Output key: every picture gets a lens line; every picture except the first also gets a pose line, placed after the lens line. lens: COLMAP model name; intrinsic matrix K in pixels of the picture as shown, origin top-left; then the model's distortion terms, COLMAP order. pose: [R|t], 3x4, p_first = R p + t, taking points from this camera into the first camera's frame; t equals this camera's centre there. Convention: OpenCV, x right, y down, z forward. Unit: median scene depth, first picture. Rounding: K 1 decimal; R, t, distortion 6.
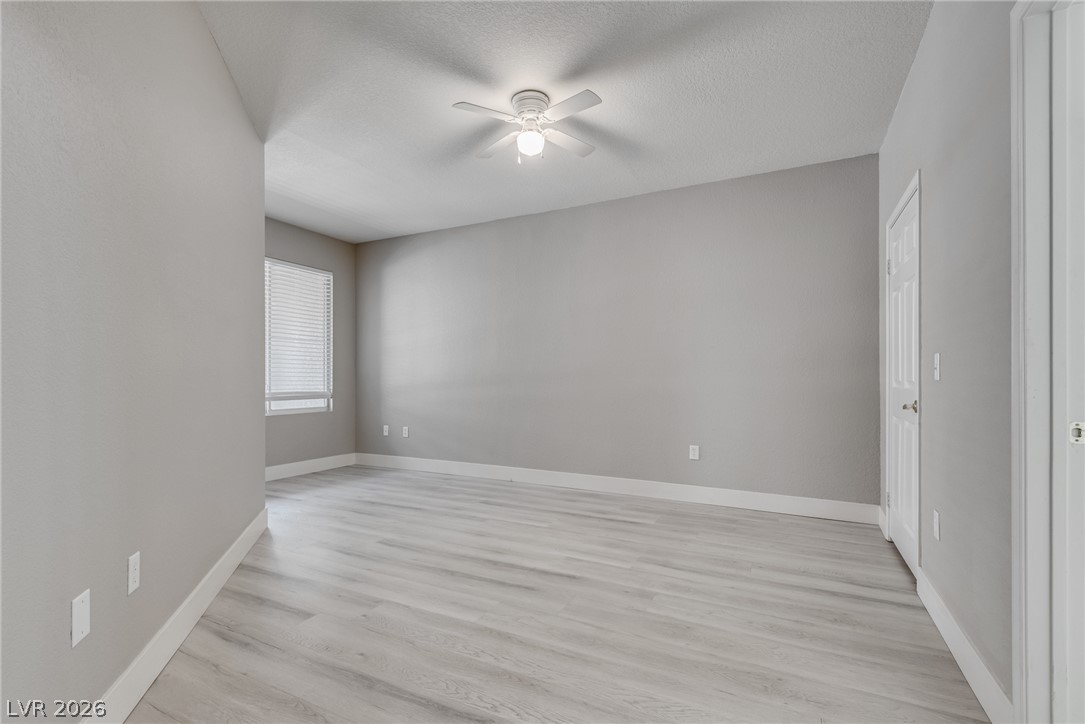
lens RADIAL K [[510.1, 0, 542.1], [0, 510.1, 374.8], [0, 0, 1]] dist [0.002681, -0.016424]
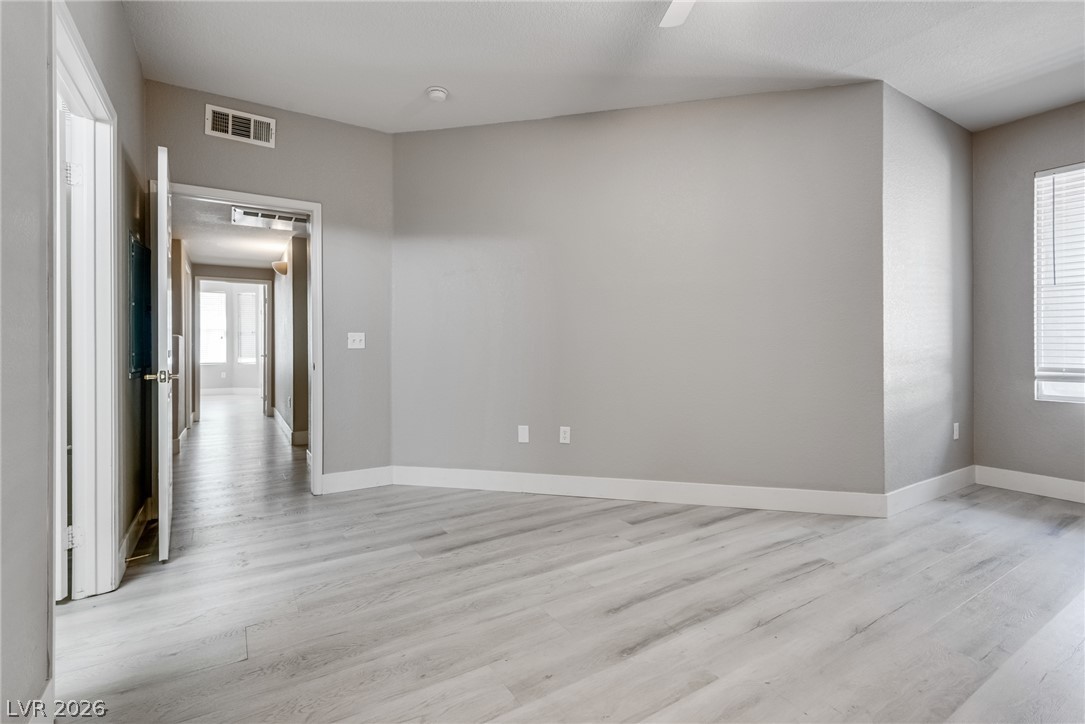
lens RADIAL K [[497.0, 0, 531.1], [0, 497.0, 346.7], [0, 0, 1]] dist [0.029306, -0.016096]
pose [[-0.537324, 0.002964, -0.843371, 0.684132], [0.006308, 0.999980, -0.000505, 0.001683], [0.843352, -0.005591, -0.537332, 1.265844]]
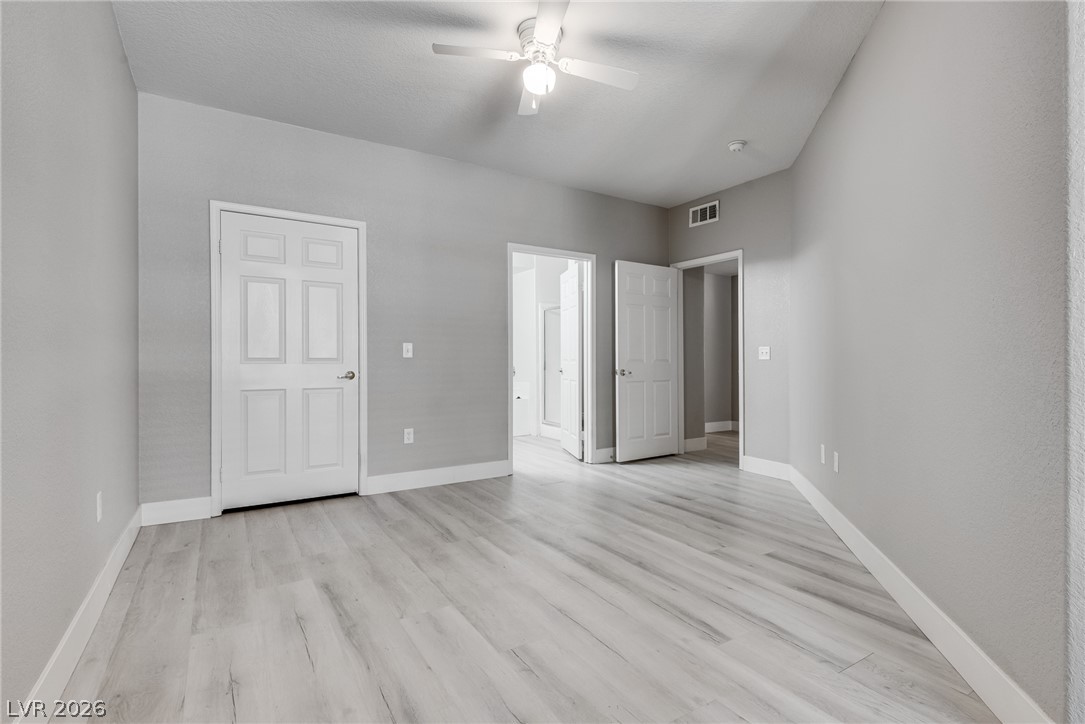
lens RADIAL K [[514.3, 0, 569.9], [0, 514.3, 357.5], [0, 0, 1]] dist [-0.000386, -0.000209]
pose [[-0.864581, -0.007413, 0.502439, -0.561379], [-0.010020, 0.999947, -0.002489, 0.007135], [-0.502393, -0.007186, -0.864609, 1.960867]]
